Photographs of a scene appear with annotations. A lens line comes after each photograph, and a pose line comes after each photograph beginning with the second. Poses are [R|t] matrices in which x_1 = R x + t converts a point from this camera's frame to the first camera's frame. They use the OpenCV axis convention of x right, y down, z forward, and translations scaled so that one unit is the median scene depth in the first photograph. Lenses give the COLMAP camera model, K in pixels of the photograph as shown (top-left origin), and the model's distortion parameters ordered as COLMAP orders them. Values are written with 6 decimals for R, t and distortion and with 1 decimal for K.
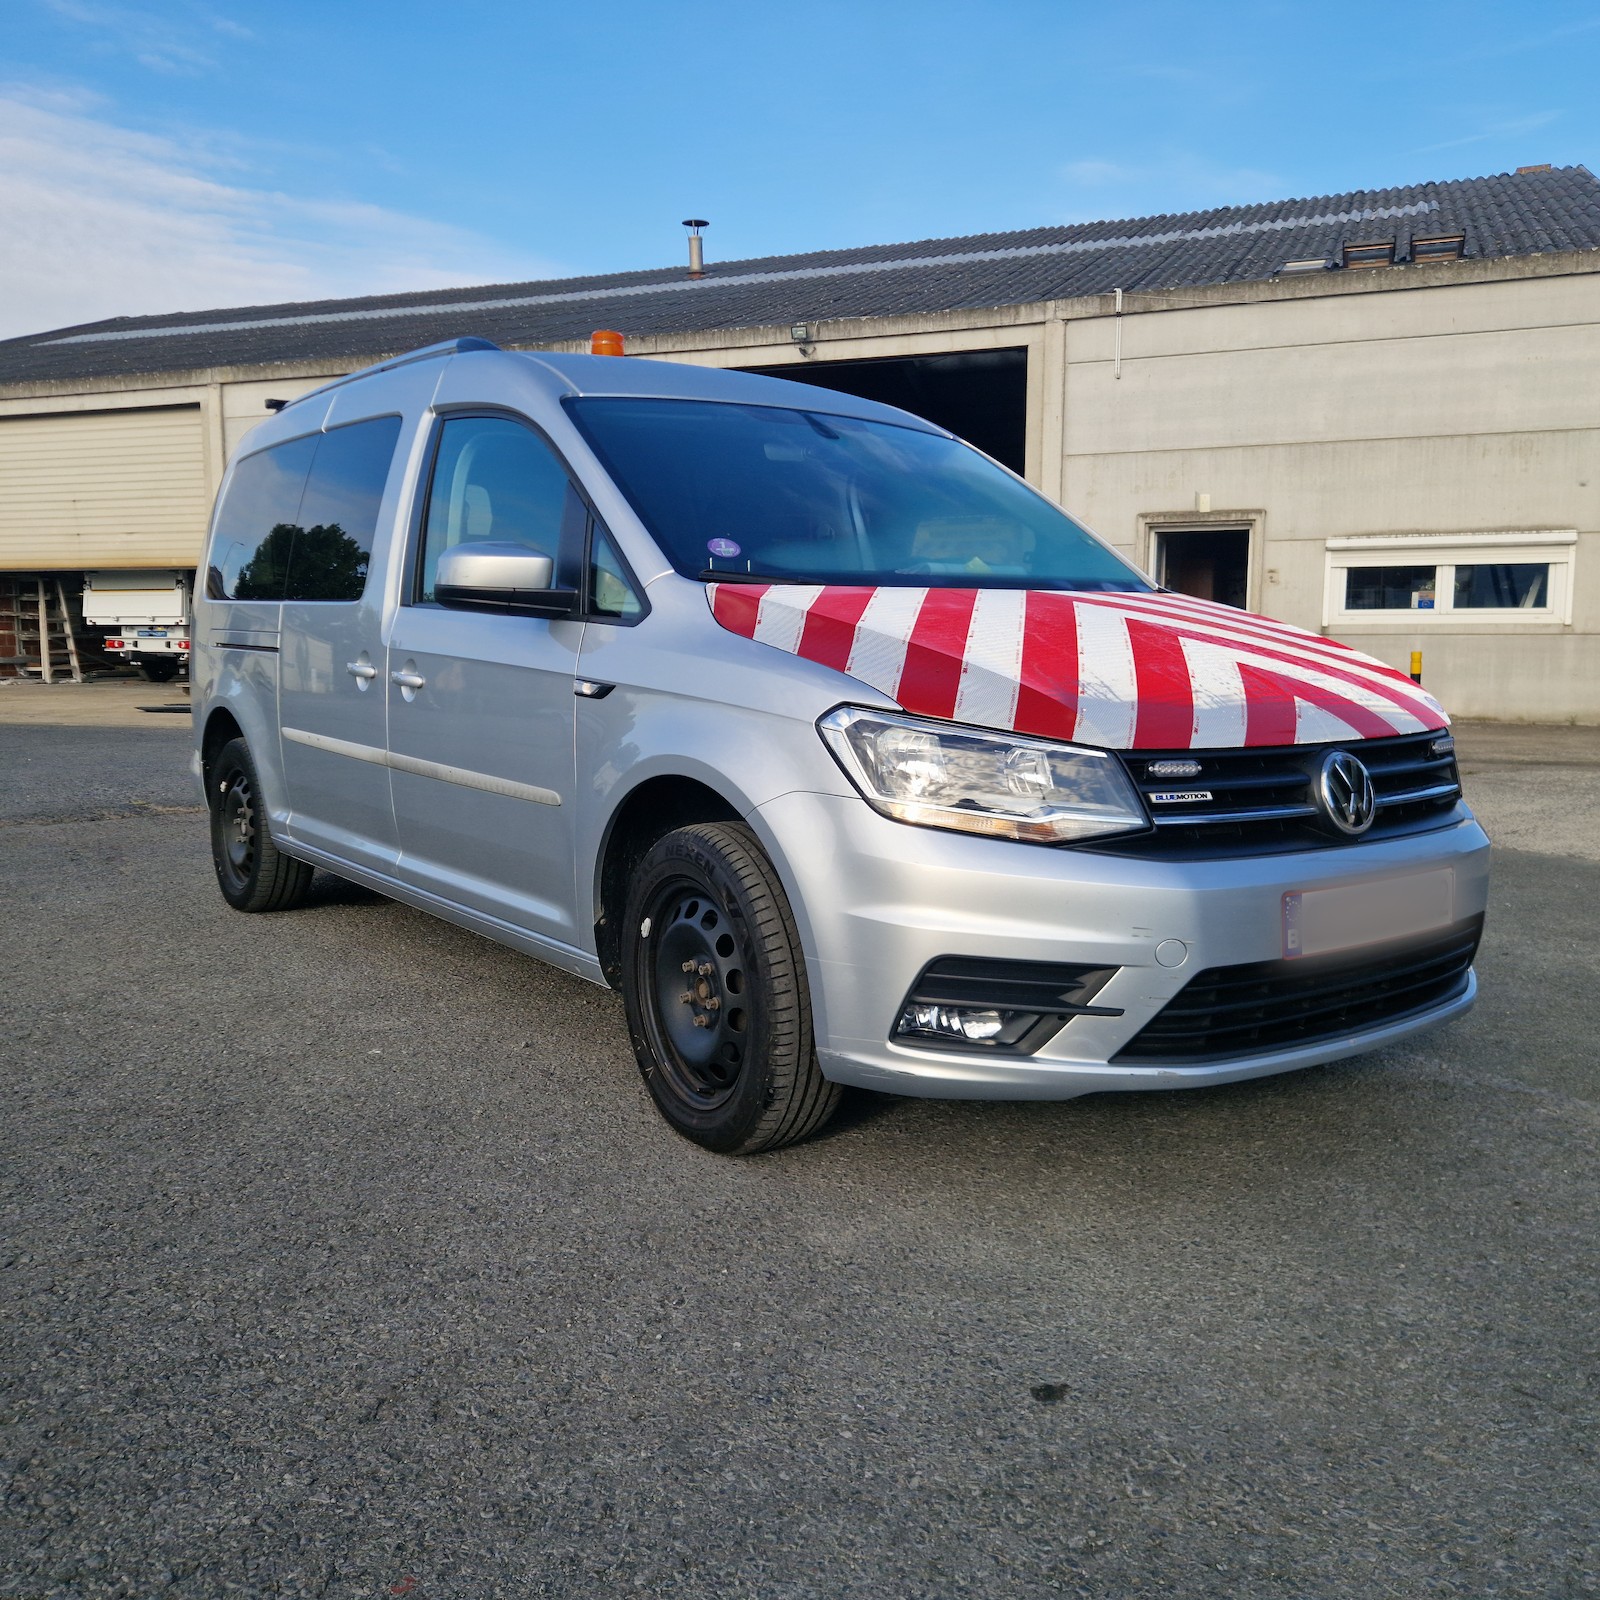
lens RADIAL K [[1487.7, 0, 800.0], [0, 1487.7, 800.0], [0, 0, 1]] dist [0.094562, -0.093835]
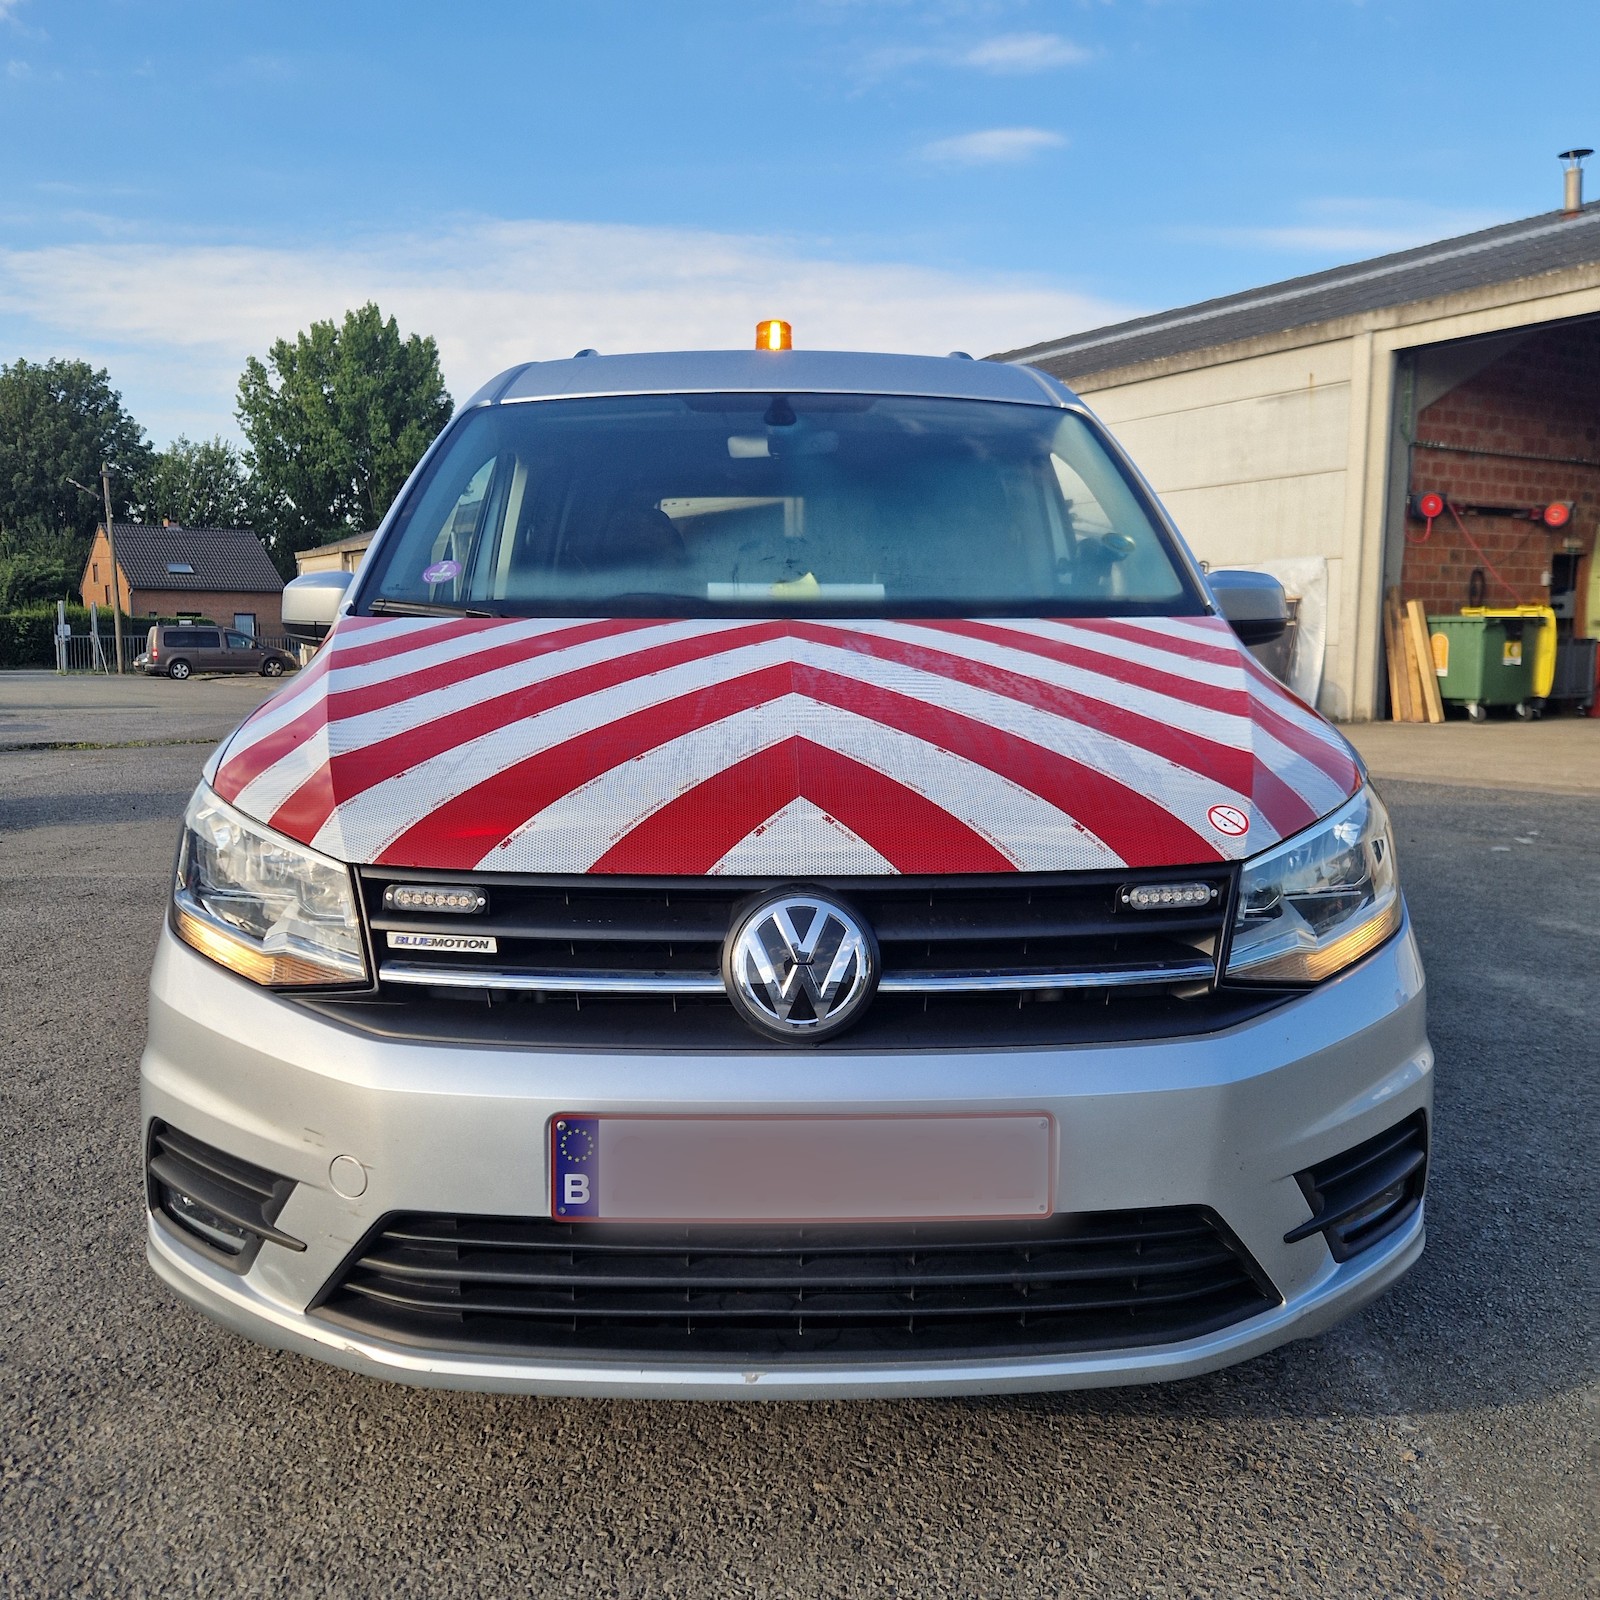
lens RADIAL K [[1487.7, 0, 800.0], [0, 1487.7, 800.0], [0, 0, 1]] dist [0.094562, -0.093835]
pose [[0.805724, 0.065504, -0.588658, 0.763338], [-0.068094, 0.997520, 0.017798, -0.086990], [0.588364, 0.025744, 0.808186, 0.550939]]
